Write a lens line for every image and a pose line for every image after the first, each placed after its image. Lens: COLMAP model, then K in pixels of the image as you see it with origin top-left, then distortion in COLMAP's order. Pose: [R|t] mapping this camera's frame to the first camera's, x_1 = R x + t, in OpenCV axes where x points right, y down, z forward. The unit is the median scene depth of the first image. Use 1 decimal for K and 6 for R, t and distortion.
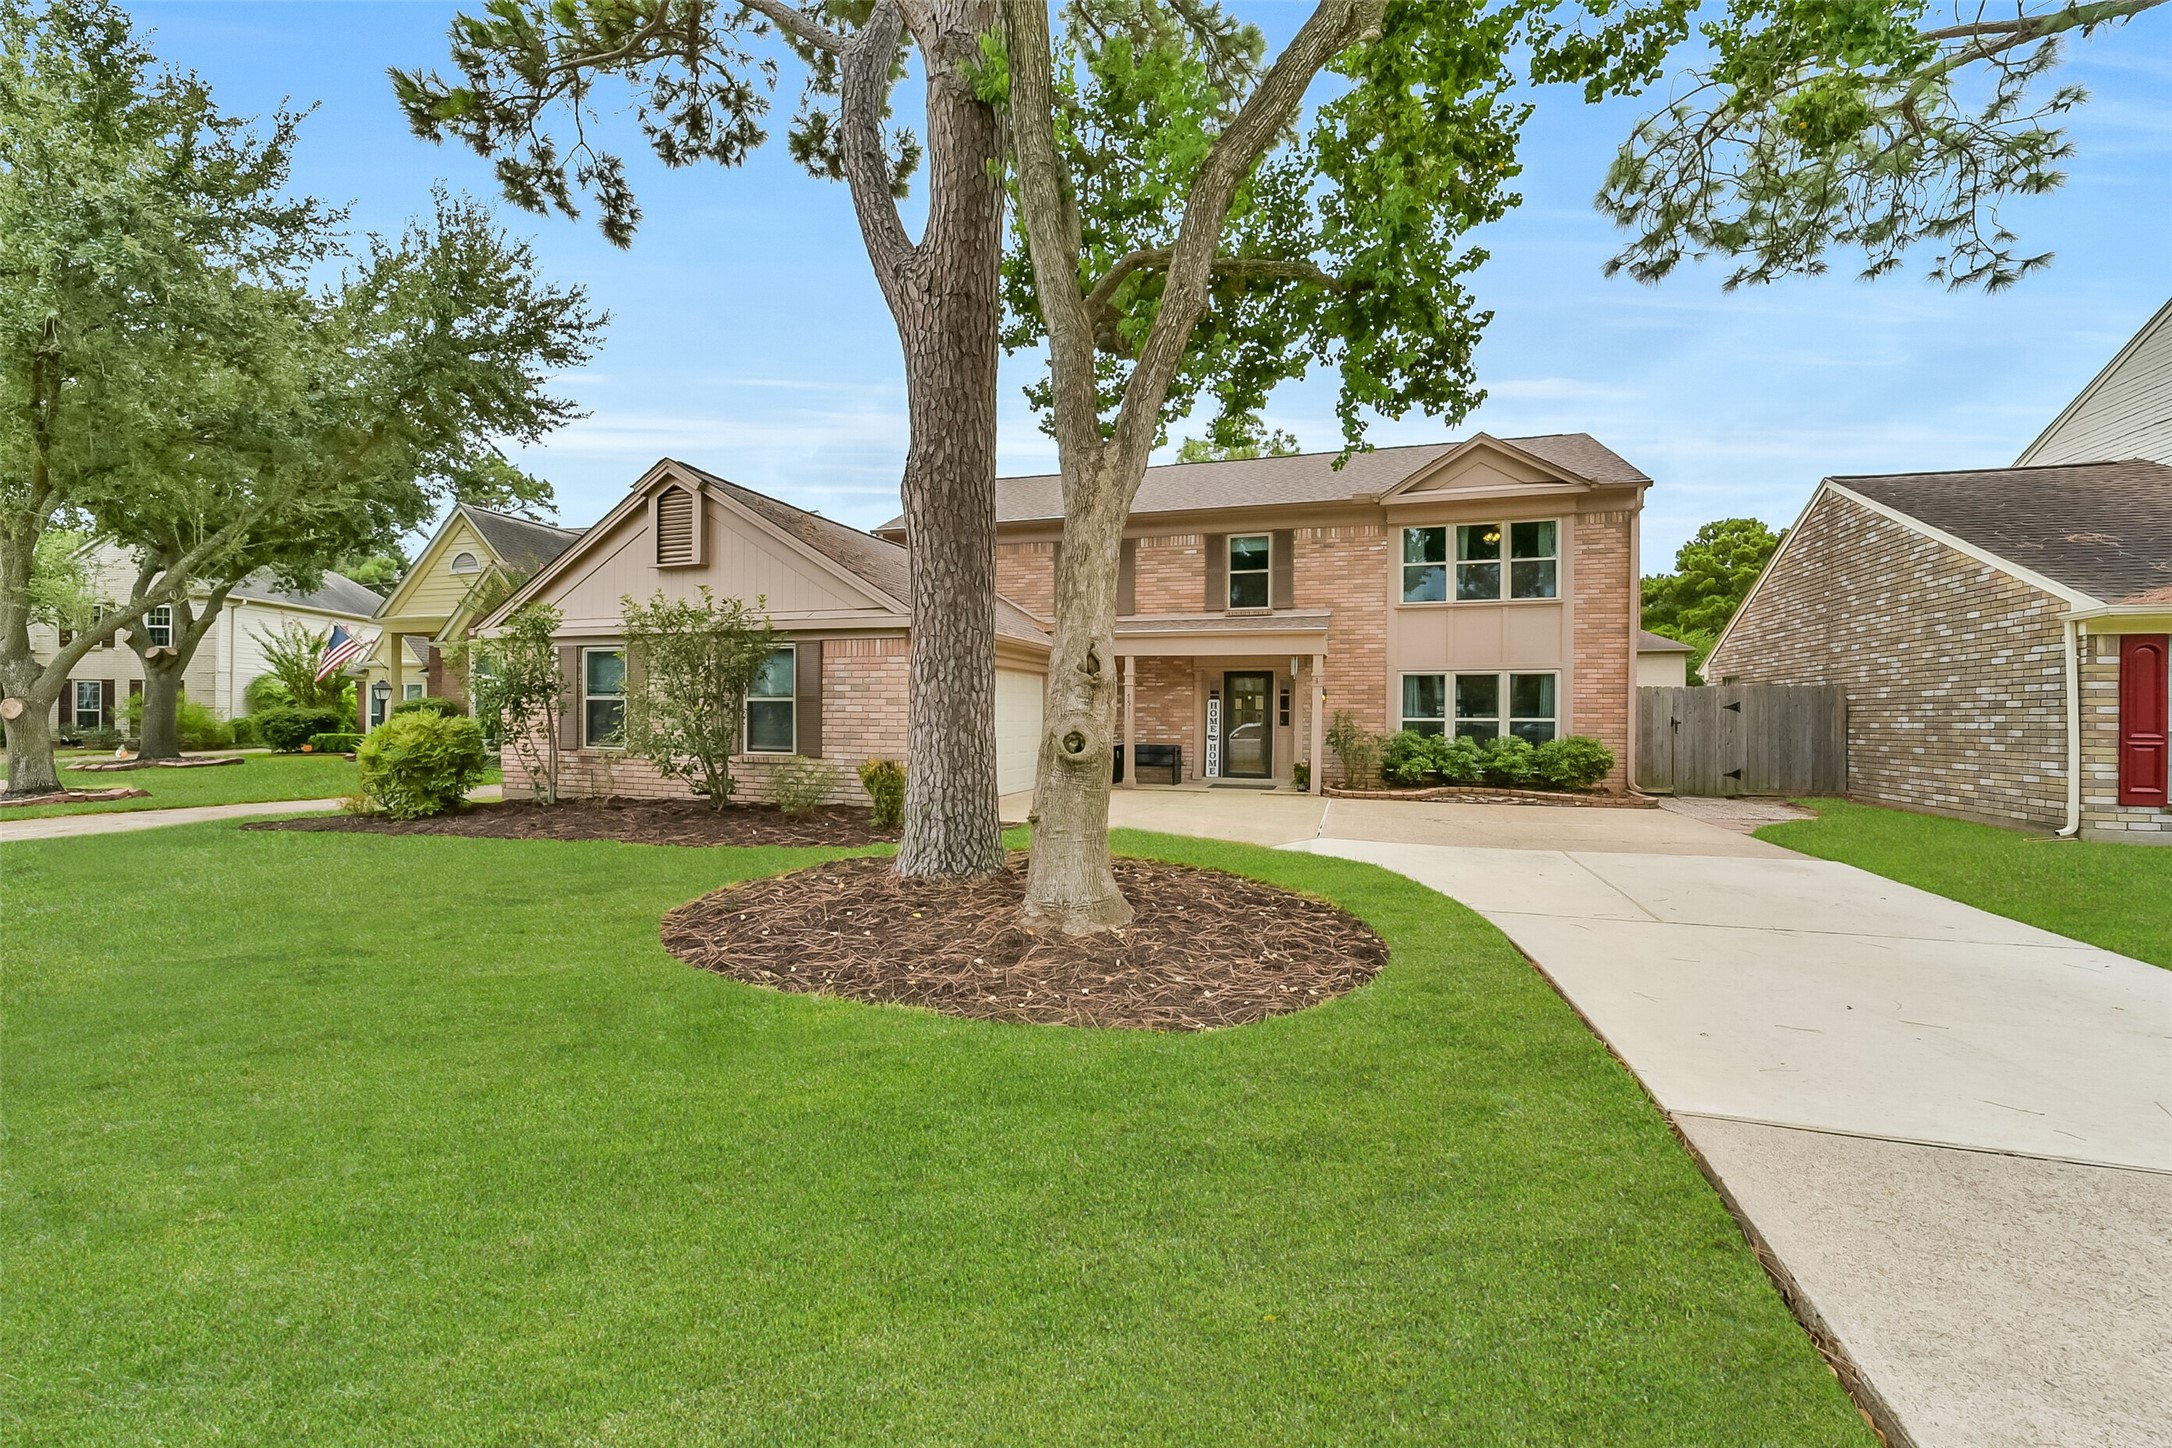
lens RADIAL K [[857.8, 0, 1095.3], [0, 857.8, 720.7], [0, 0, 1]] dist [-0.040974, 0.010438]
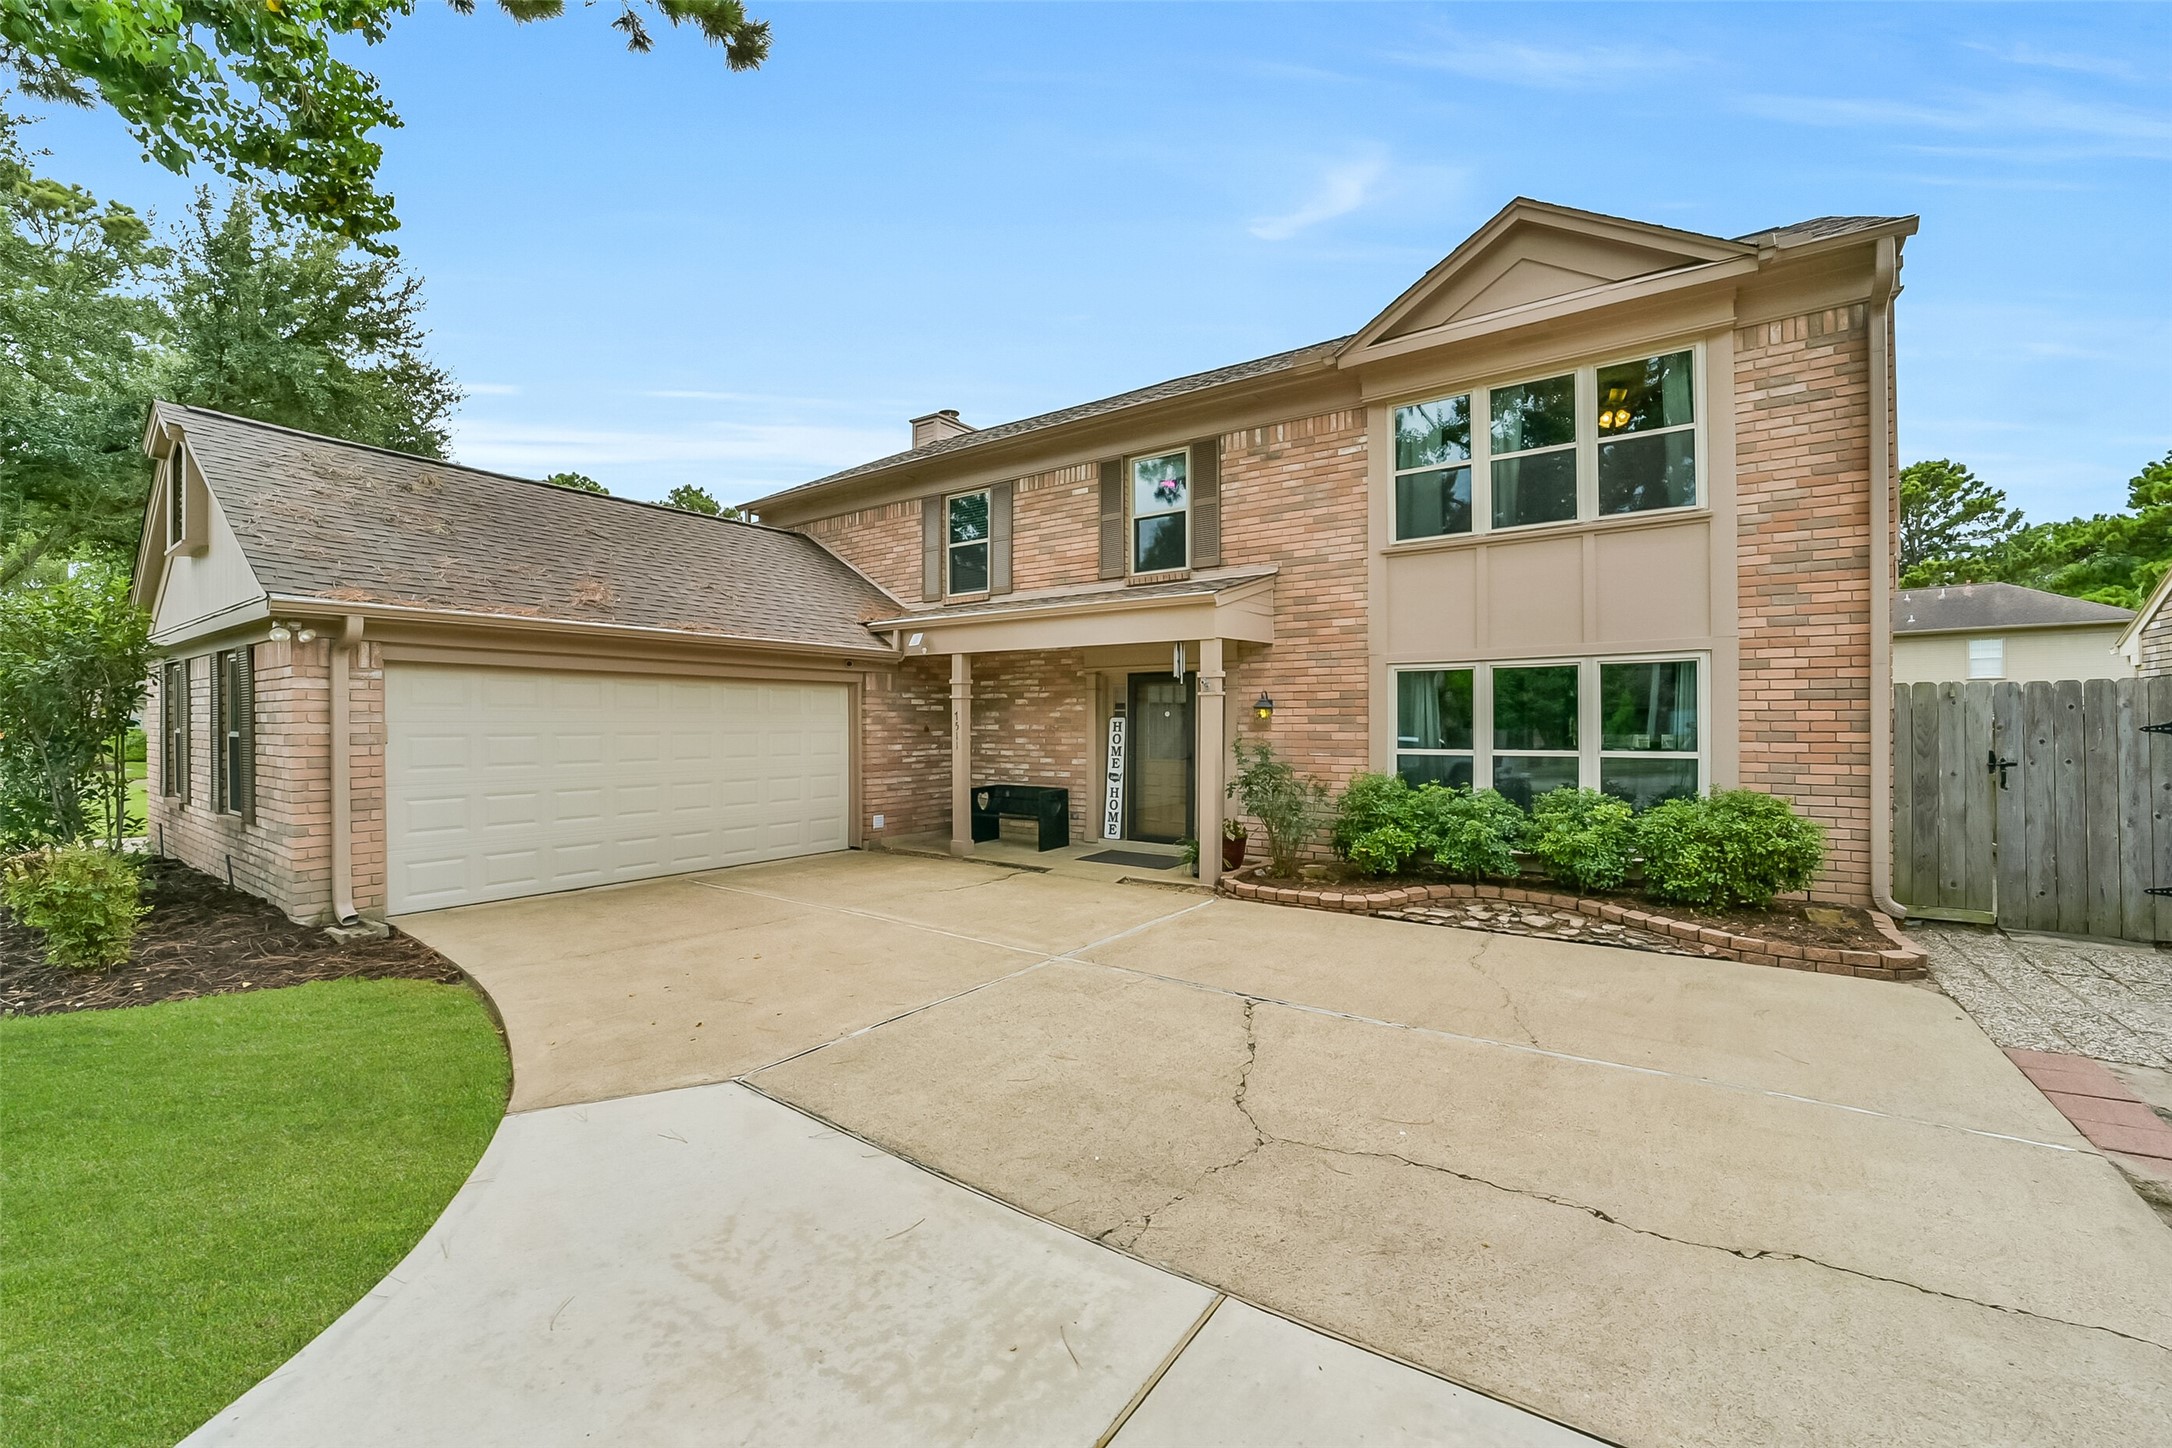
lens RADIAL K [[857.8, 0, 1095.3], [0, 857.8, 720.7], [0, 0, 1]] dist [-0.040974, 0.010438]
pose [[0.953655, -0.009507, -0.300750, 0.347142], [0.007853, 0.999947, -0.006709, -0.019842], [0.300798, 0.004037, 0.953679, 0.420360]]
